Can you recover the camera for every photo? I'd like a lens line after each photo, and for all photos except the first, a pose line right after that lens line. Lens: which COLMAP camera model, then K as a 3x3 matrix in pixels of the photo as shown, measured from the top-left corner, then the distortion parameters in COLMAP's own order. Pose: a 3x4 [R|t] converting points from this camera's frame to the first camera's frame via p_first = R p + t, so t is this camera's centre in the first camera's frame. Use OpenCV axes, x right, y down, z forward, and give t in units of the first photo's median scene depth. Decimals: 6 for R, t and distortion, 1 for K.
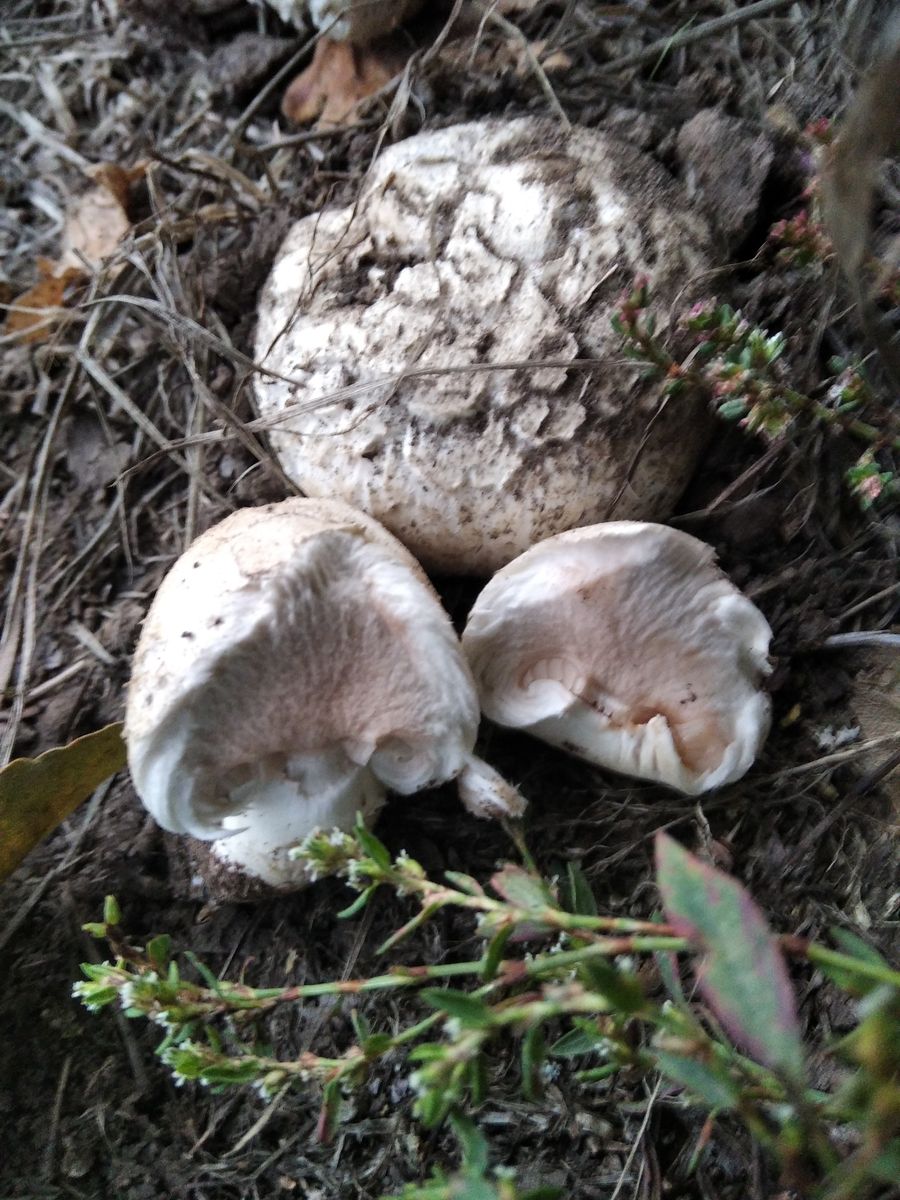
lens RADIAL K [[1046.1, 0, 449.7], [0, 1046.1, 629.5], [0, 0, 1]] dist [0.122073, -0.261287]
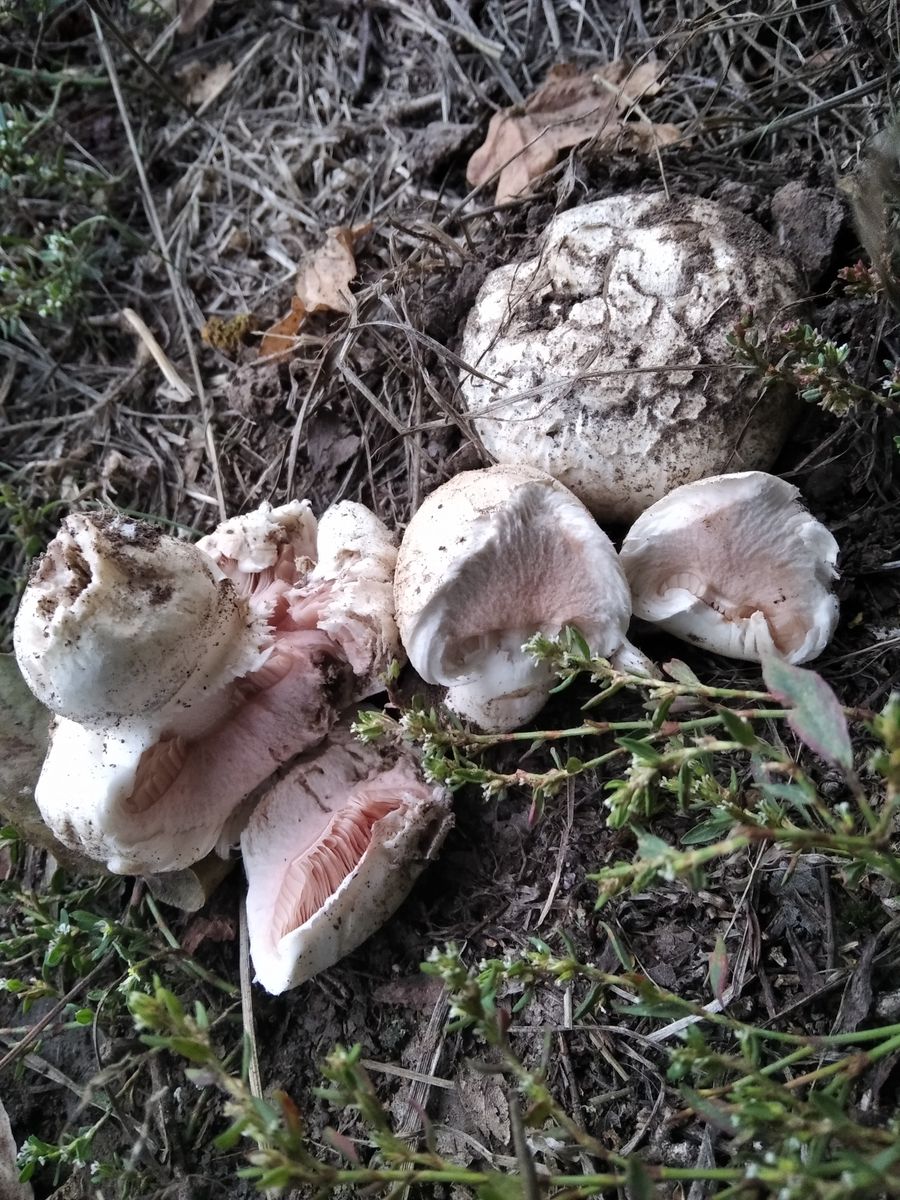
lens RADIAL K [[1031.6, 0, 452.0], [0, 1031.6, 623.6], [0, 0, 1]] dist [0.134462, -0.262248]
pose [[0.997215, 0.005162, -0.074395, -0.104709], [-0.006681, 0.999774, -0.020184, 0.122557], [0.074274, 0.020625, 0.997025, -0.415775]]
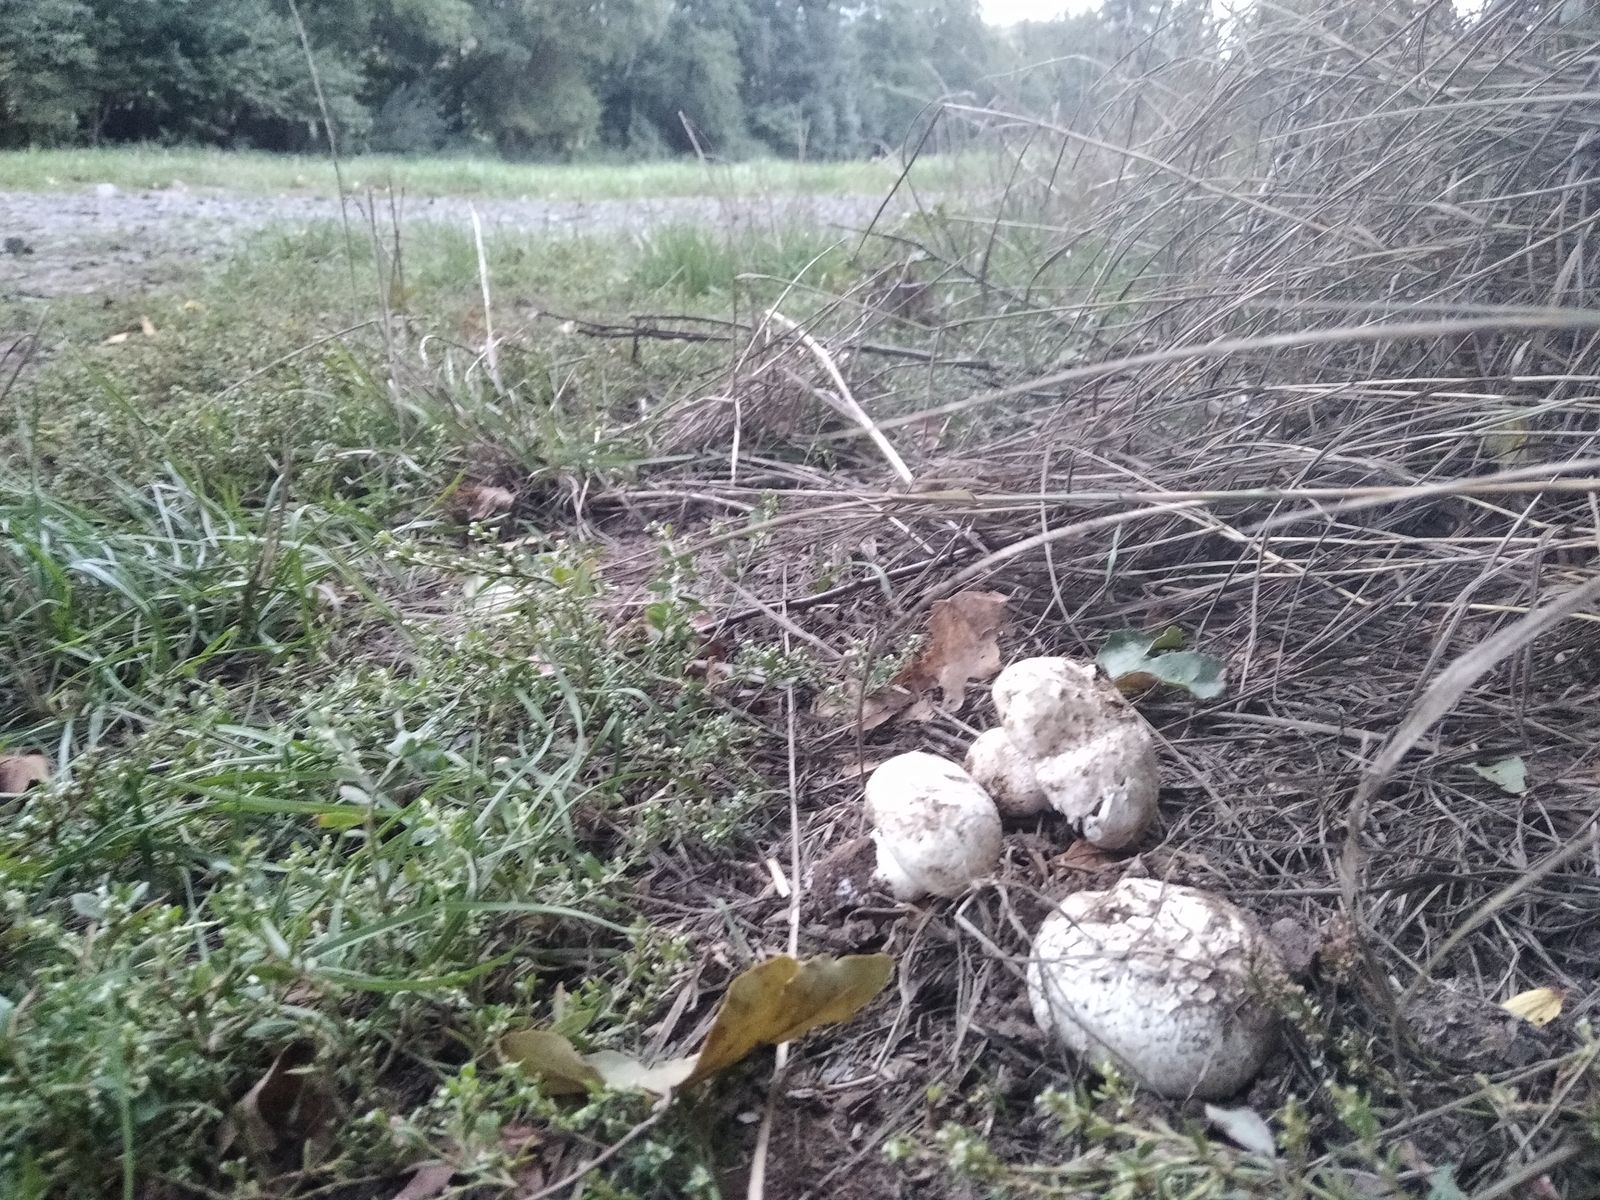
lens RADIAL K [[1375.4, 0, 795.3], [0, 1375.4, 605.5], [0, 0, 1]] dist [0.134462, -0.262248]
pose [[0.938371, 0.280224, -0.202320, -0.291091], [-0.340432, 0.648239, -0.681096, 1.387003], [-0.059708, 0.707998, 0.703686, -1.354112]]
